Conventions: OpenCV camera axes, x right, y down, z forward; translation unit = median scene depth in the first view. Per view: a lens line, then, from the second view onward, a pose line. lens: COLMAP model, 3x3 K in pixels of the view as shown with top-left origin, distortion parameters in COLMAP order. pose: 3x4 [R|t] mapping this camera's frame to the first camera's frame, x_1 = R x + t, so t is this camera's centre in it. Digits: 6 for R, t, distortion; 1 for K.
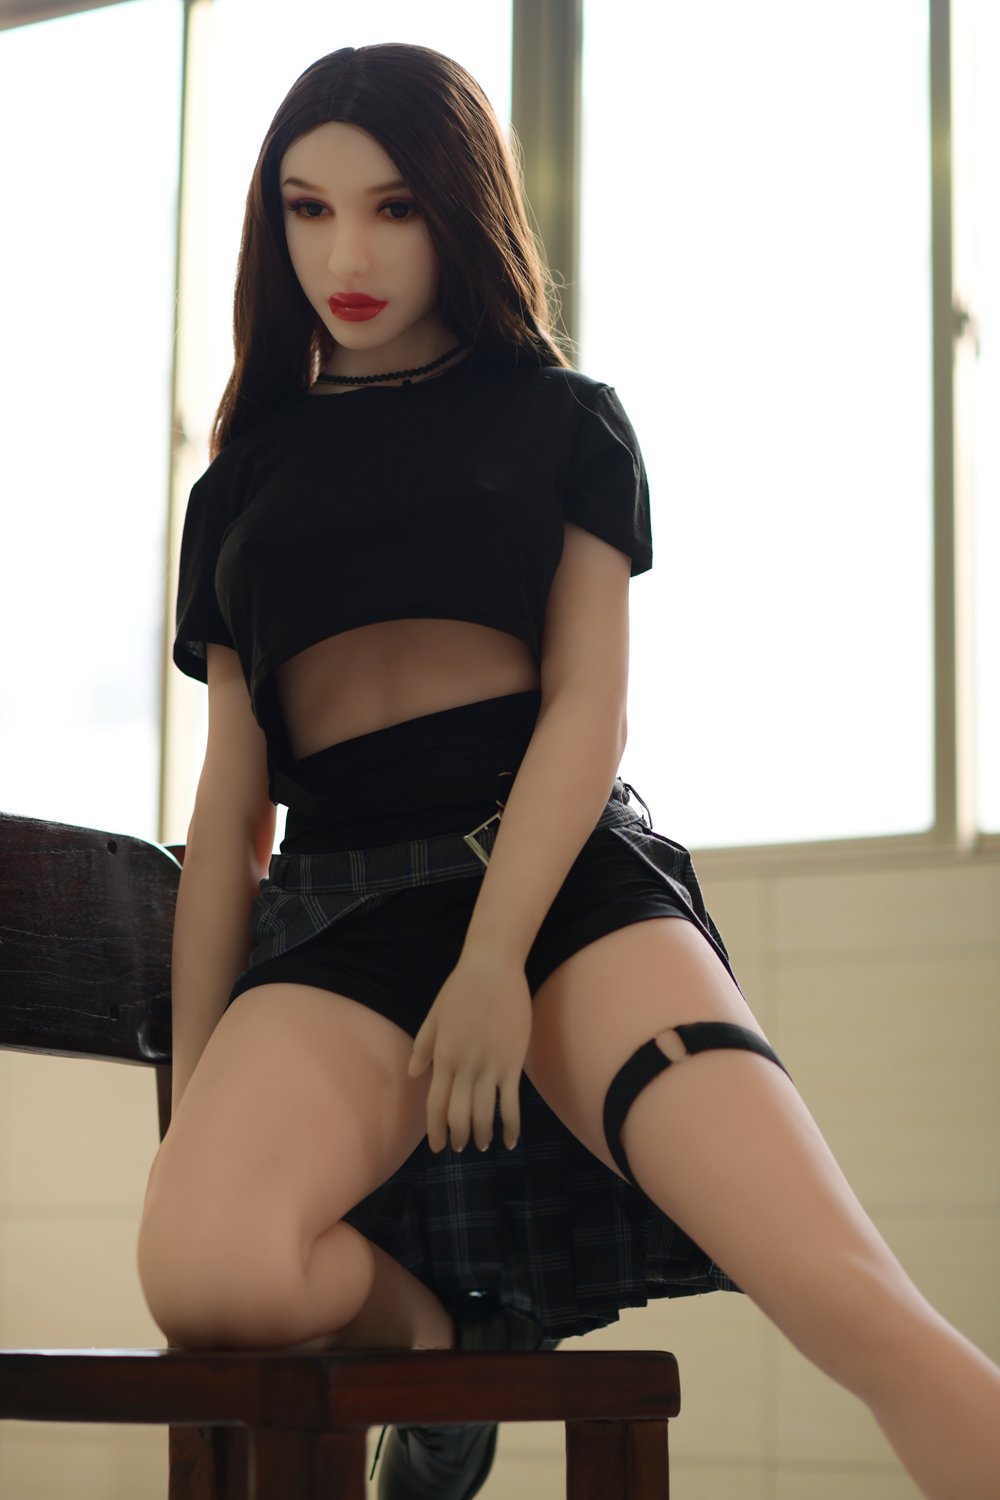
lens RADIAL K [[3632.8, 0, 500.0], [0, 3632.8, 750.0], [0, 0, 1]] dist [-0.049033, -0.872207]
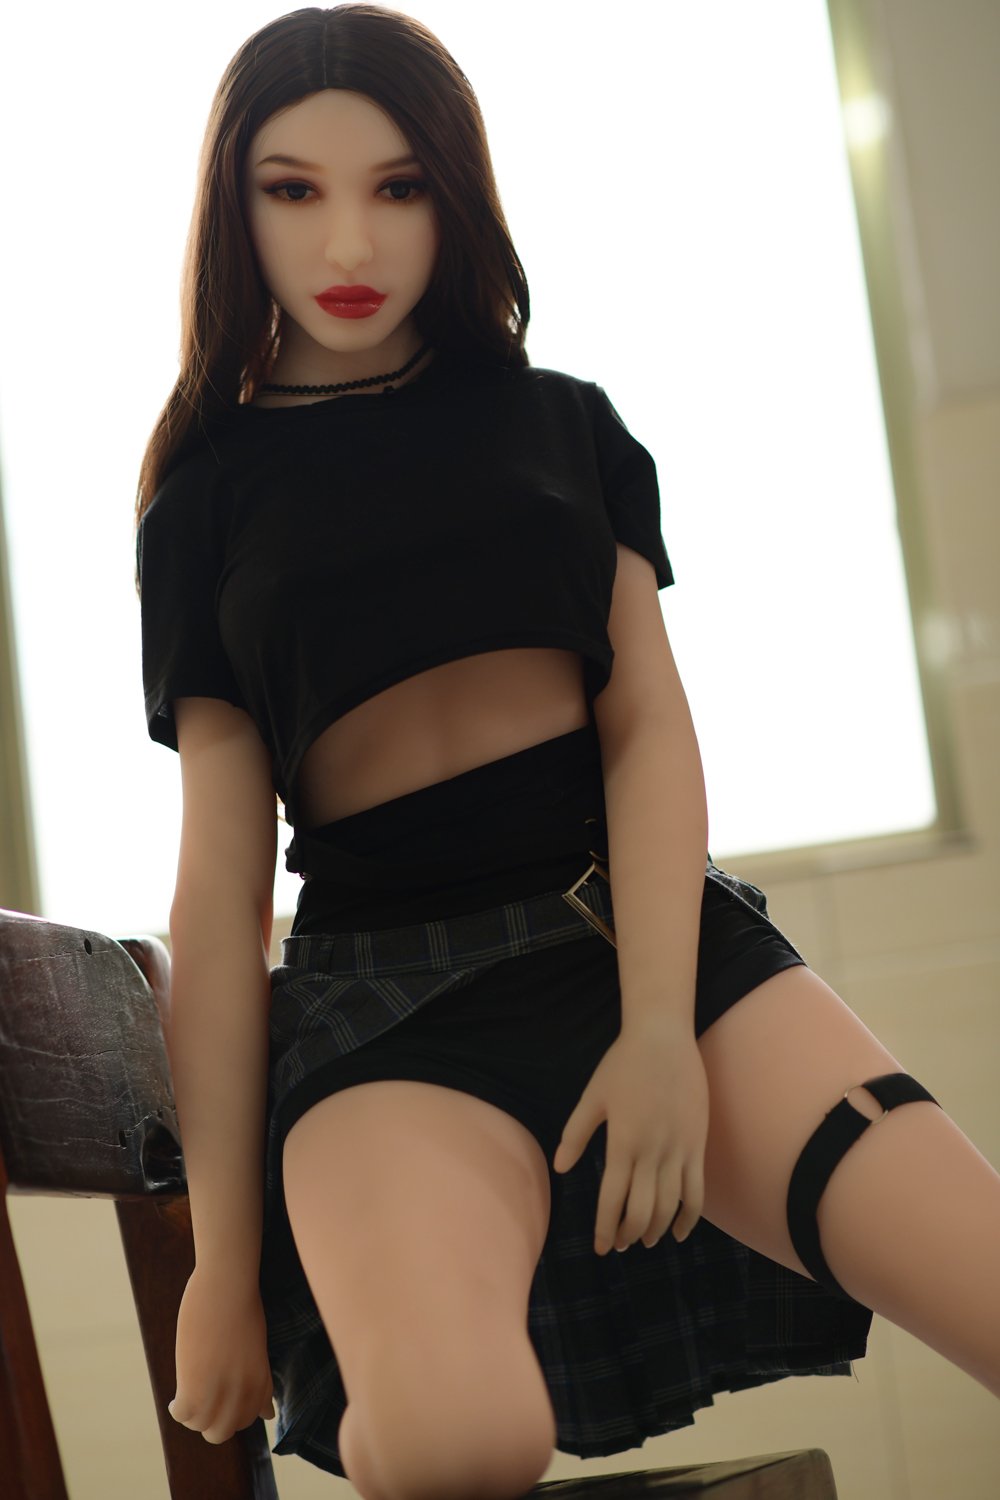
lens RADIAL K [[3632.8, 0, 500.0], [0, 3632.8, 750.0], [0, 0, 1]] dist [-0.049033, -0.872207]
pose [[0.935935, -0.067216, 0.345698, -0.316686], [0.075890, 0.997049, -0.011600, -0.001985], [-0.343898, 0.037092, 0.938274, 0.174530]]
